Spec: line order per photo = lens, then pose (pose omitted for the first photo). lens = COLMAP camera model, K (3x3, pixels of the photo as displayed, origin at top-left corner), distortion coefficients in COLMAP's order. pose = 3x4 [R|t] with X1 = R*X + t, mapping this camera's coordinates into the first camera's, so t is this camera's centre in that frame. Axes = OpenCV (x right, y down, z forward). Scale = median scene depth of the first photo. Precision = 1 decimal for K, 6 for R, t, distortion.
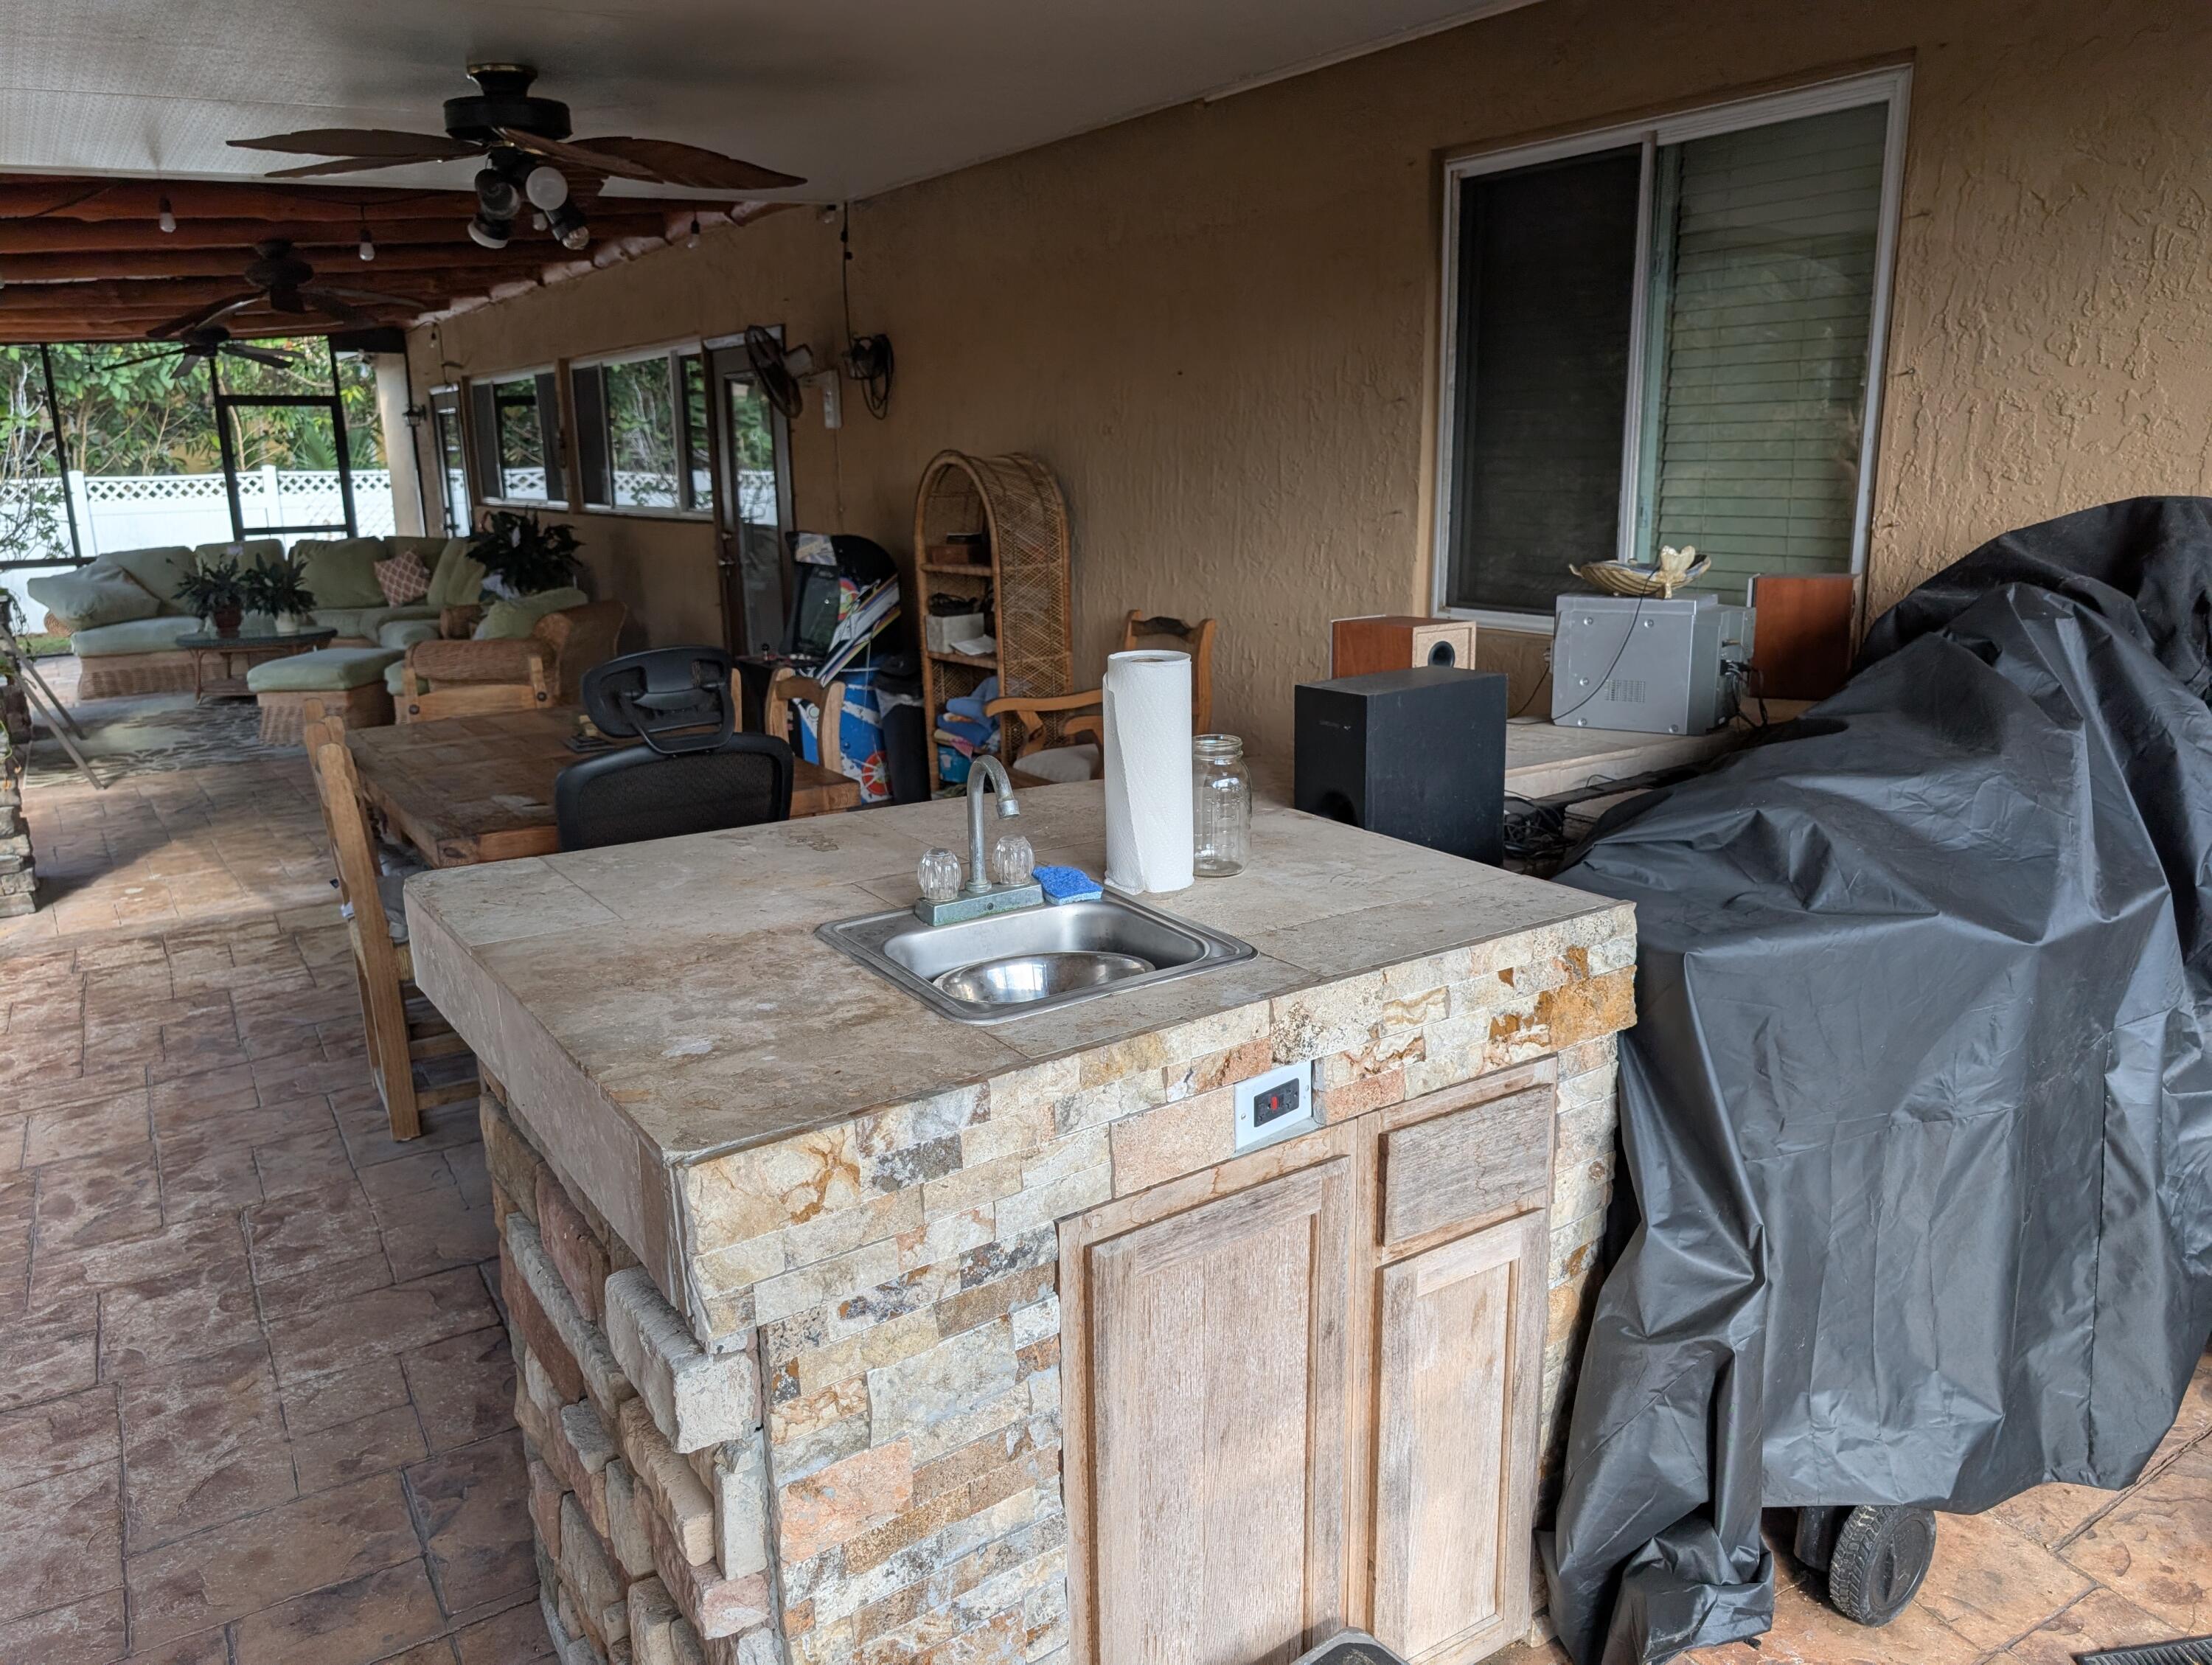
lens RADIAL K [[1537.5, 0, 1106.0], [0, 1537.5, 832.5], [0, 0, 1]] dist [-0.007463, -0.005120]
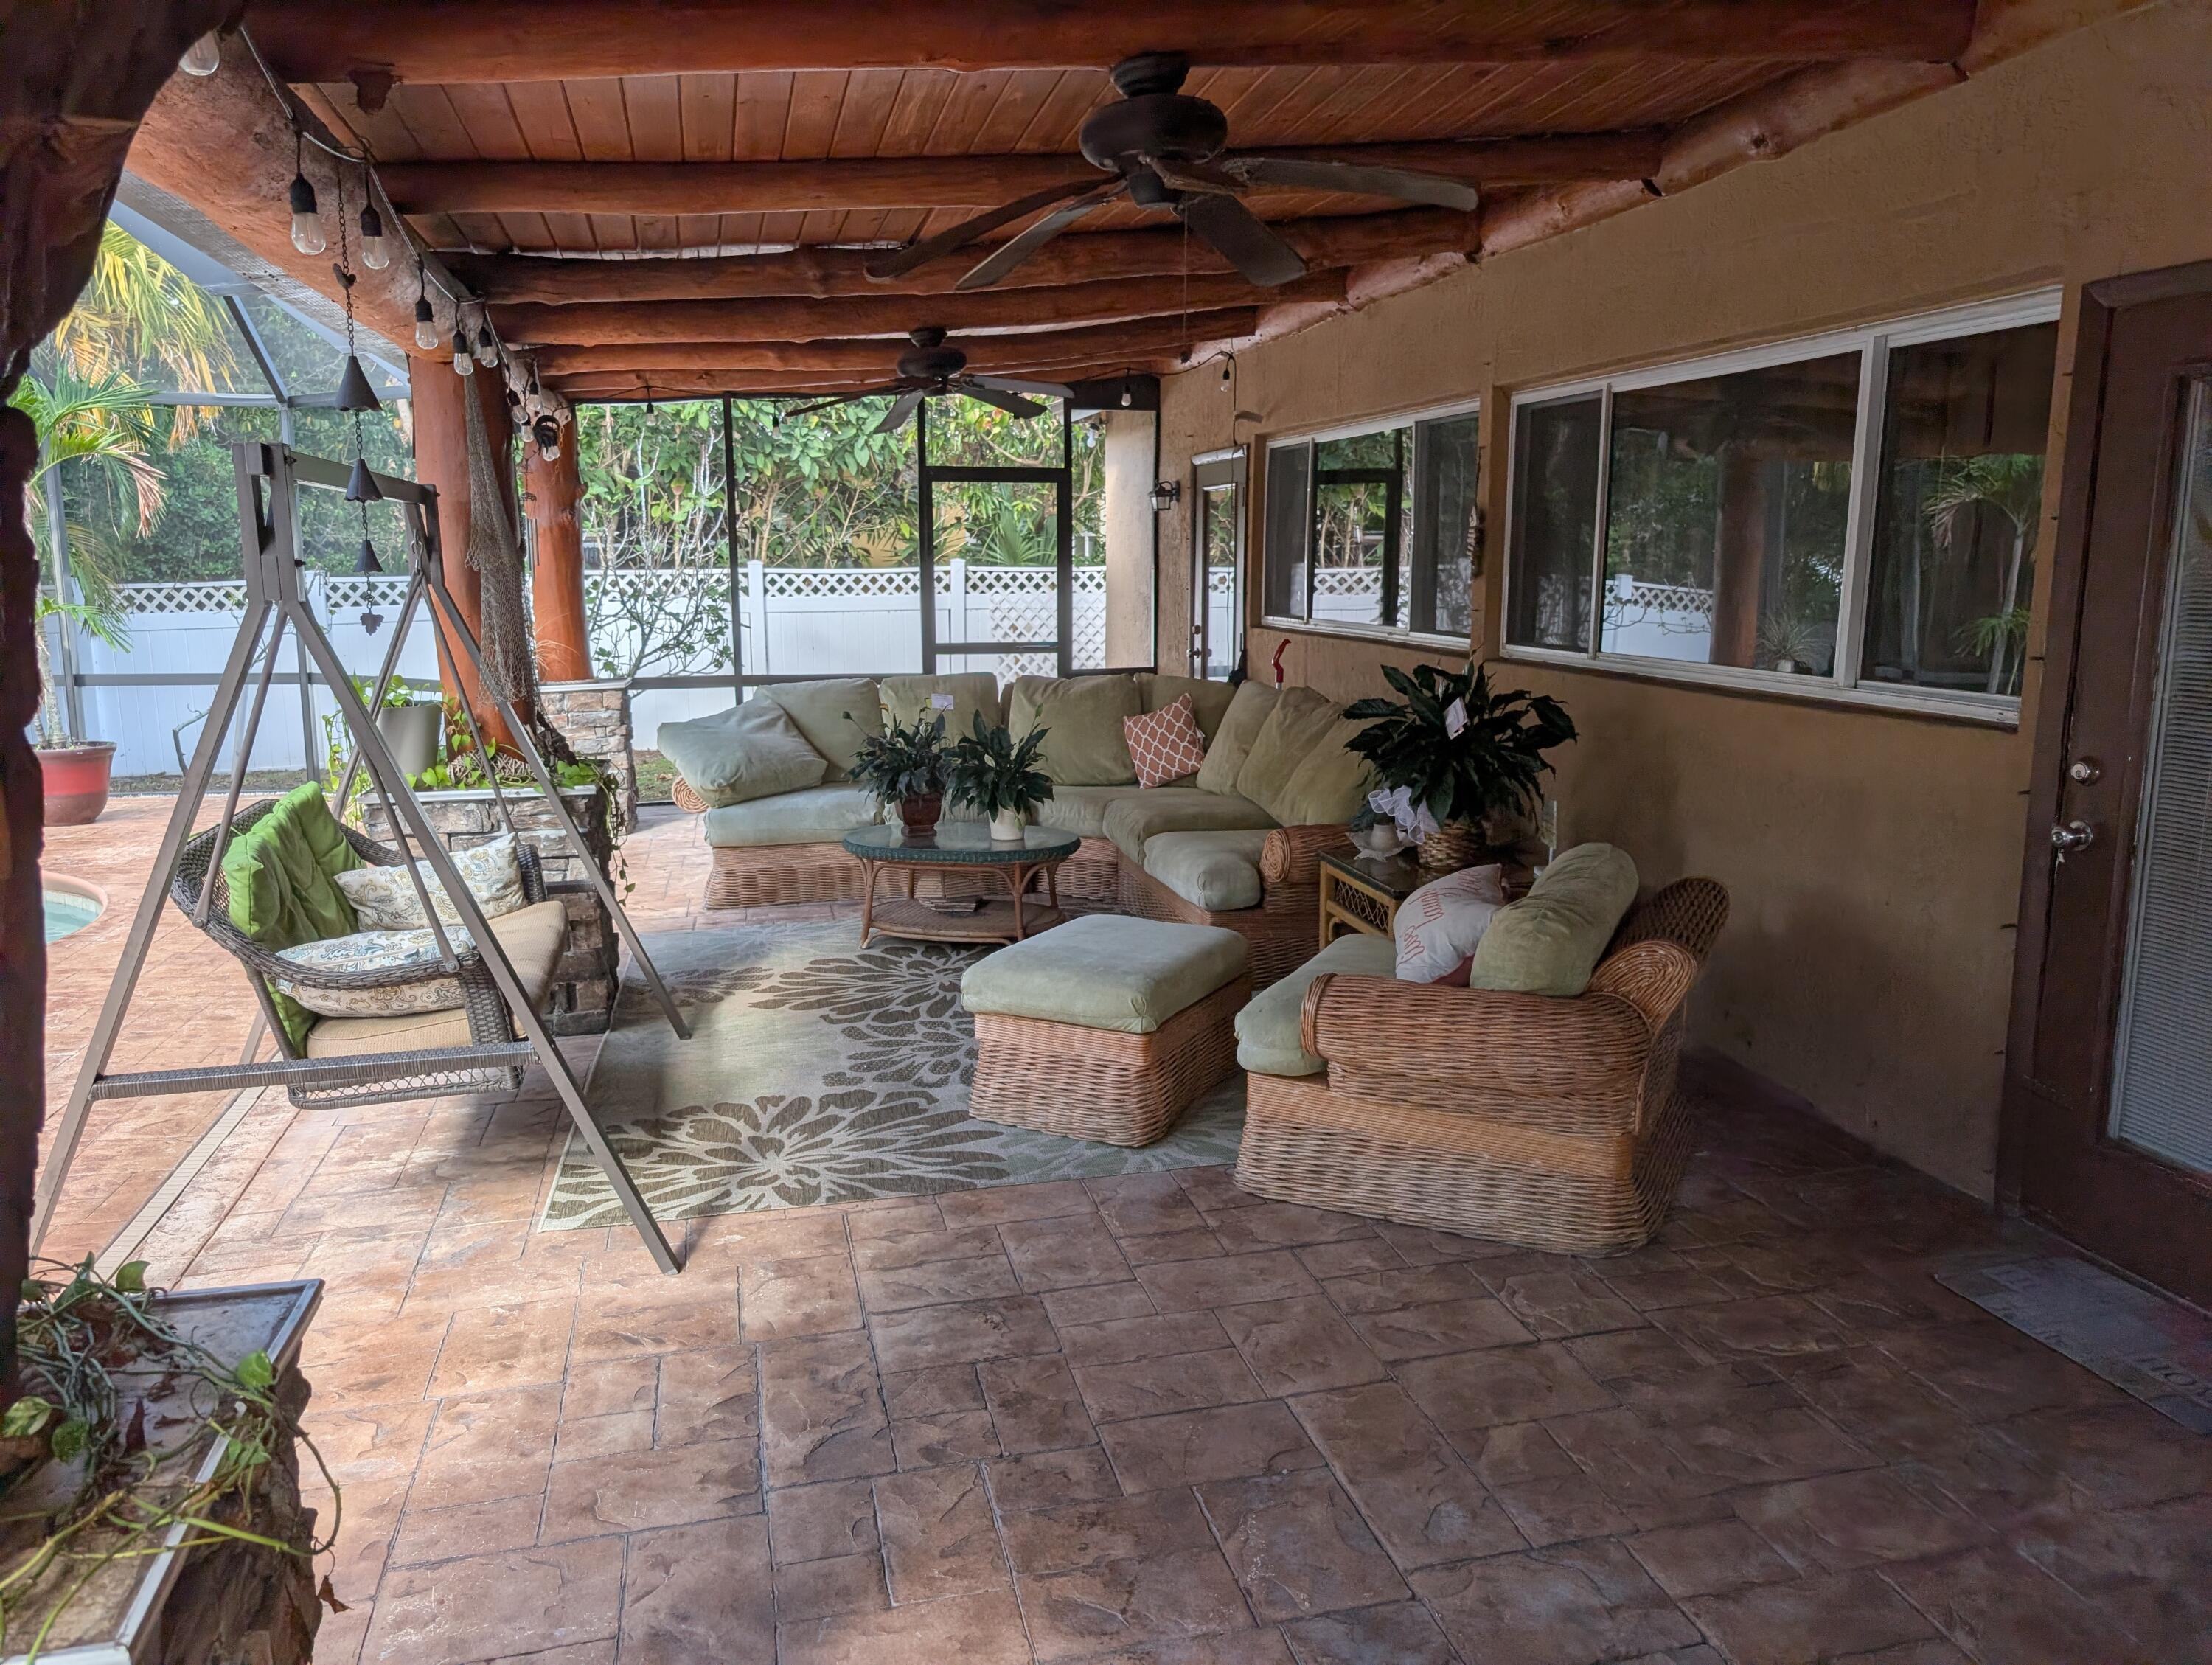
lens RADIAL K [[1604.0, 0, 1106.0], [0, 1604.0, 832.5], [0, 0, 1]] dist [0.098428, -0.000758]
pose [[0.928867, 0.075505, -0.362636, -0.203512], [-0.099687, 0.993841, -0.048410, -0.081380], [0.356748, 0.081117, 0.930672, 0.321926]]
